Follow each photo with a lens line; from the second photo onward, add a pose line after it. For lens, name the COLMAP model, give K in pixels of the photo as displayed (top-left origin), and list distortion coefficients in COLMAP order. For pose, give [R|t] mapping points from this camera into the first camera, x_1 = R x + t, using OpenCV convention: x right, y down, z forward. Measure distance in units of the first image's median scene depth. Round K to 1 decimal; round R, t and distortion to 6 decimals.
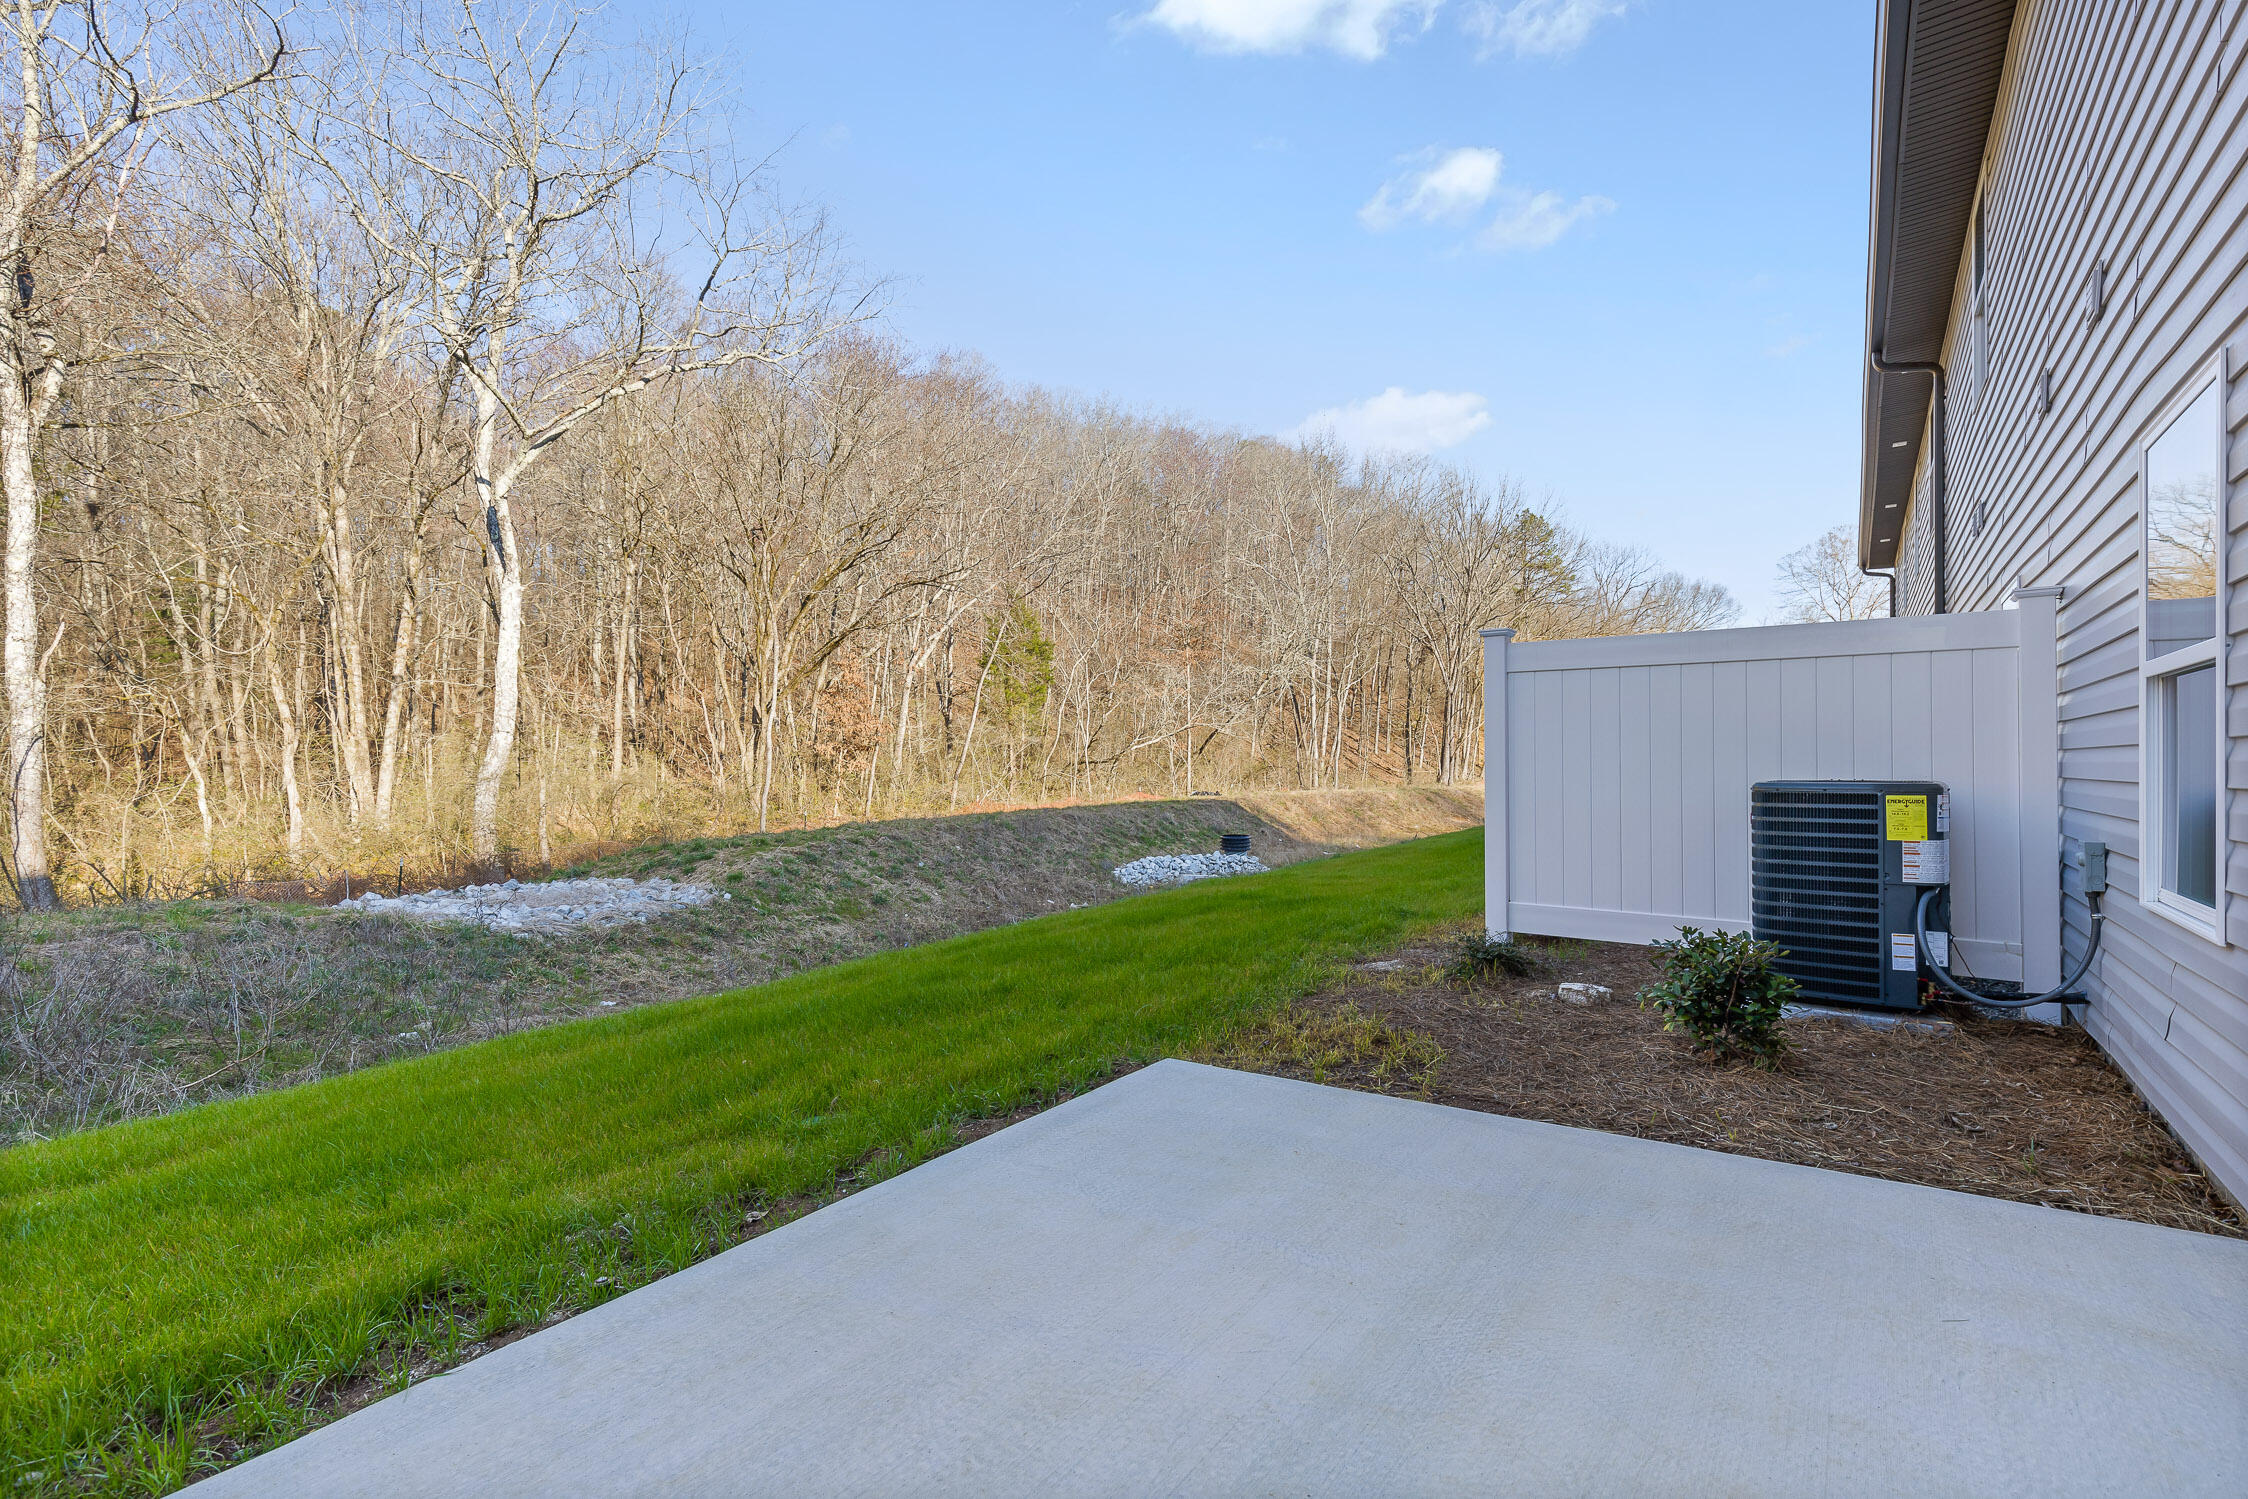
lens RADIAL K [[1023.0, 0, 1133.5], [0, 1023.0, 746.9], [0, 0, 1]] dist [0.010264, -0.001396]
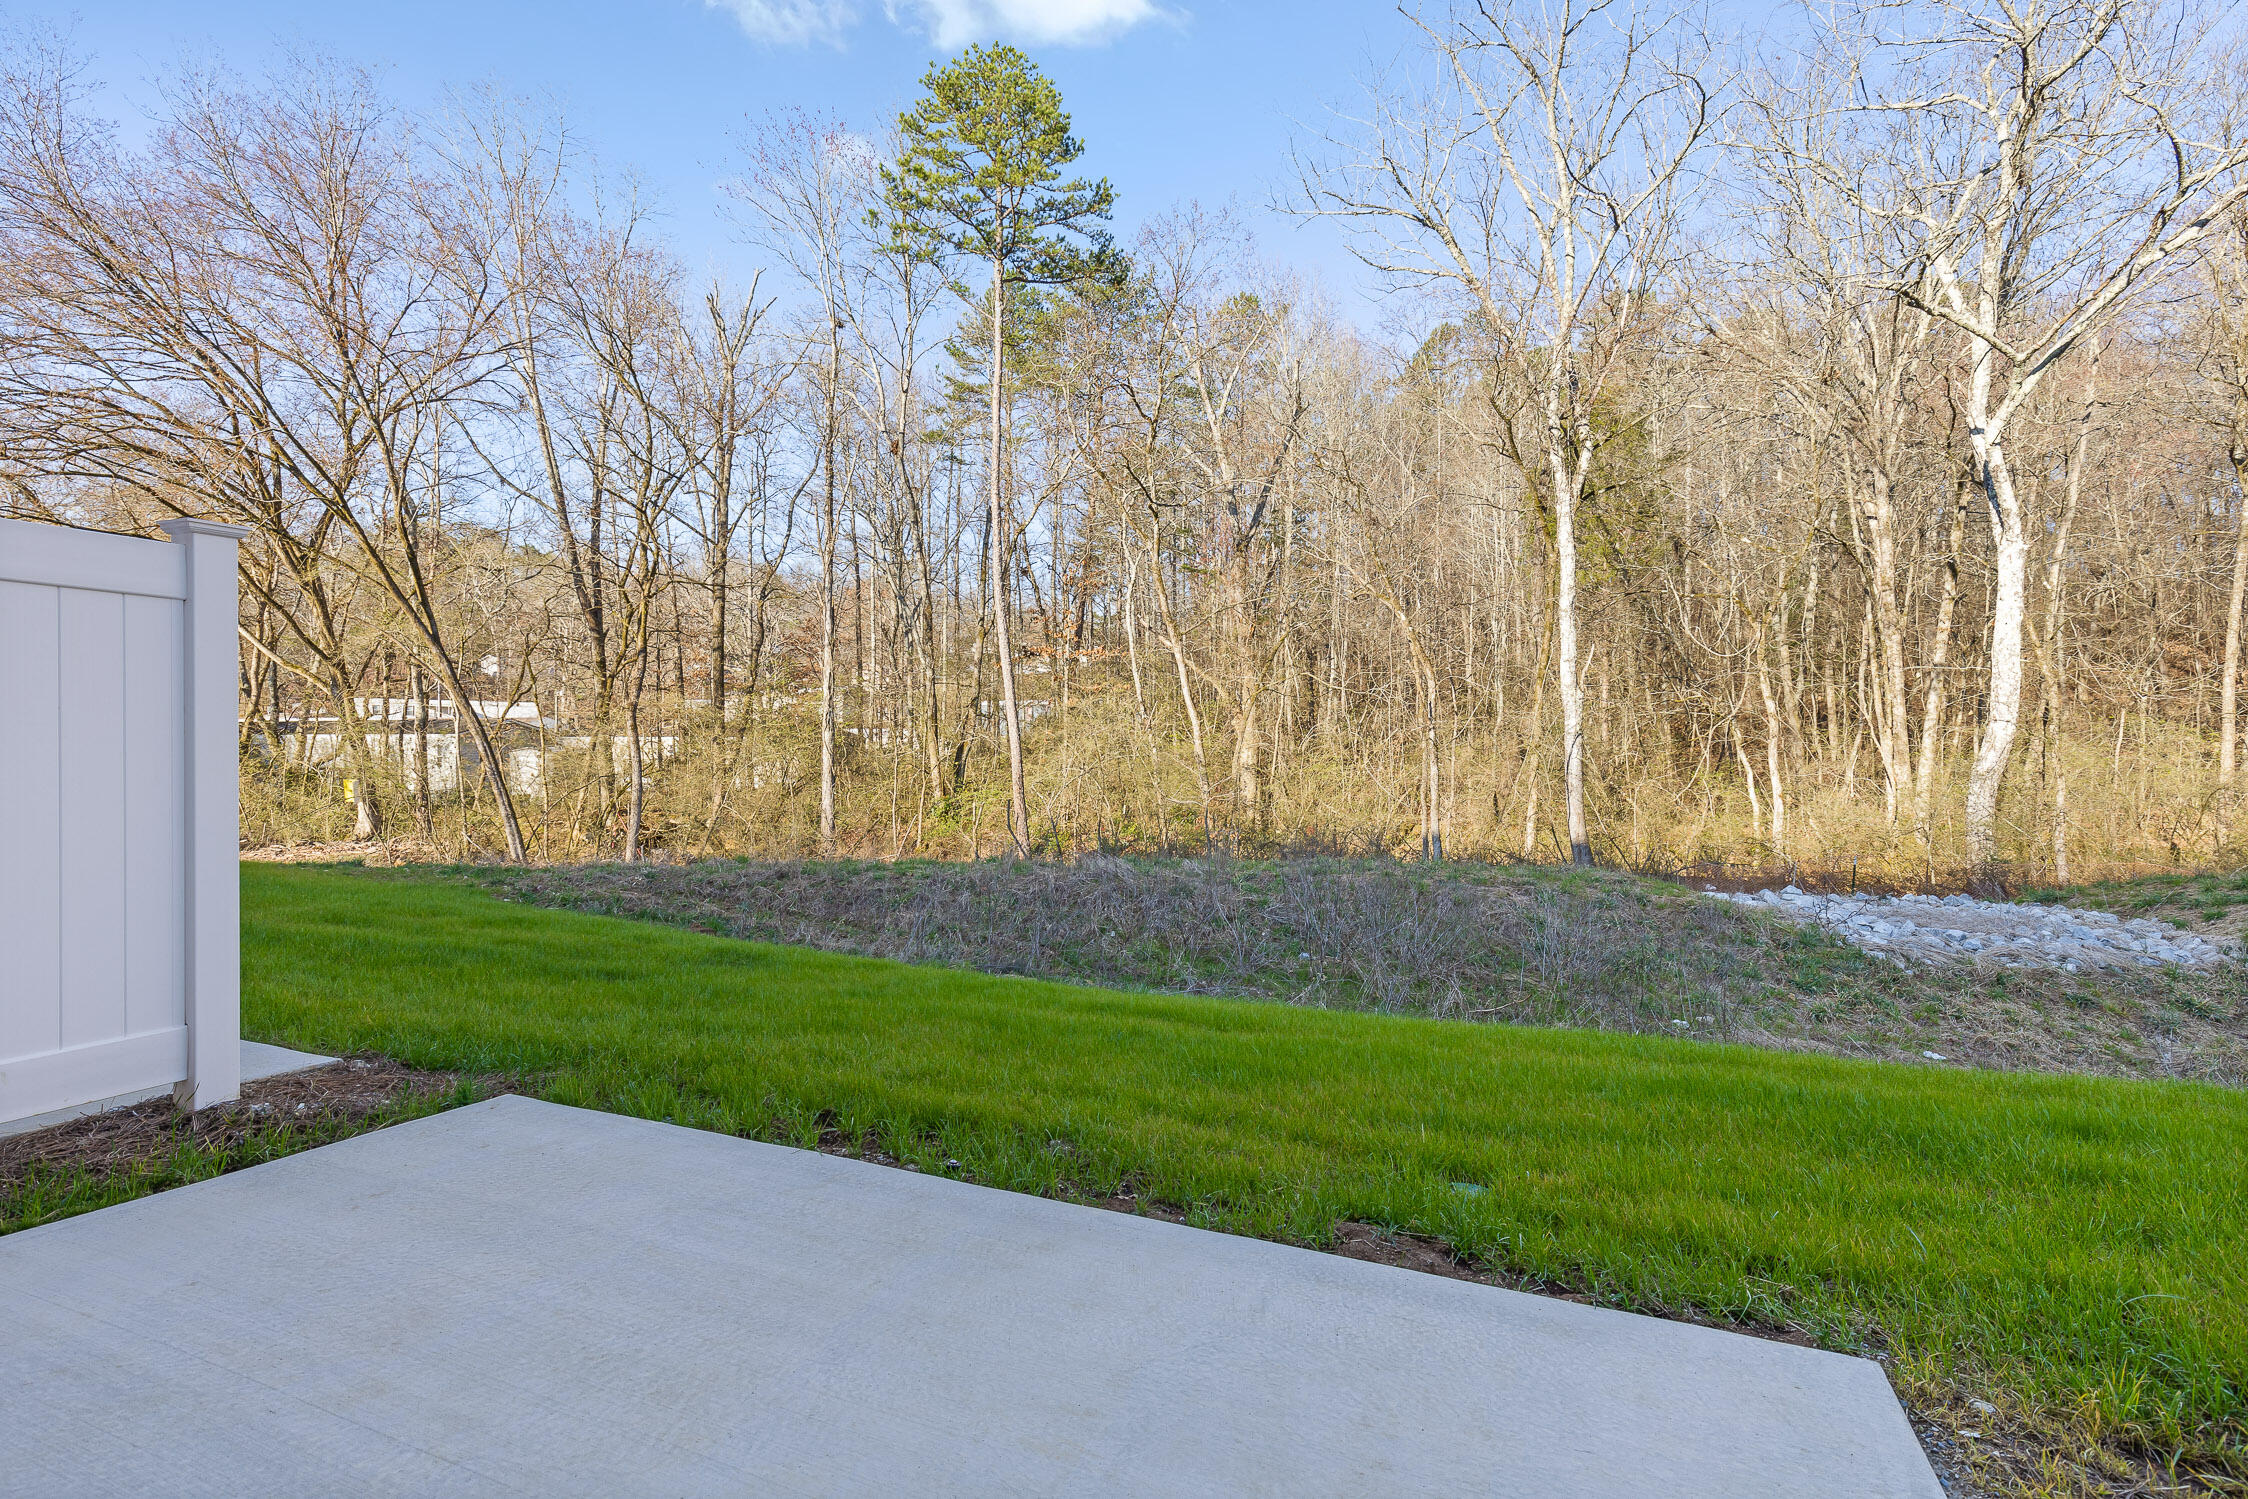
lens RADIAL K [[1068.1, 0, 1132.3], [0, 1068.1, 756.4], [0, 0, 1]] dist [-0.011388, 0.002933]
pose [[0.196258, 0.007477, -0.980524, 0.105957], [0.006460, 0.999939, 0.008918, 0.001965], [0.980531, -0.008084, 0.196198, 0.129082]]
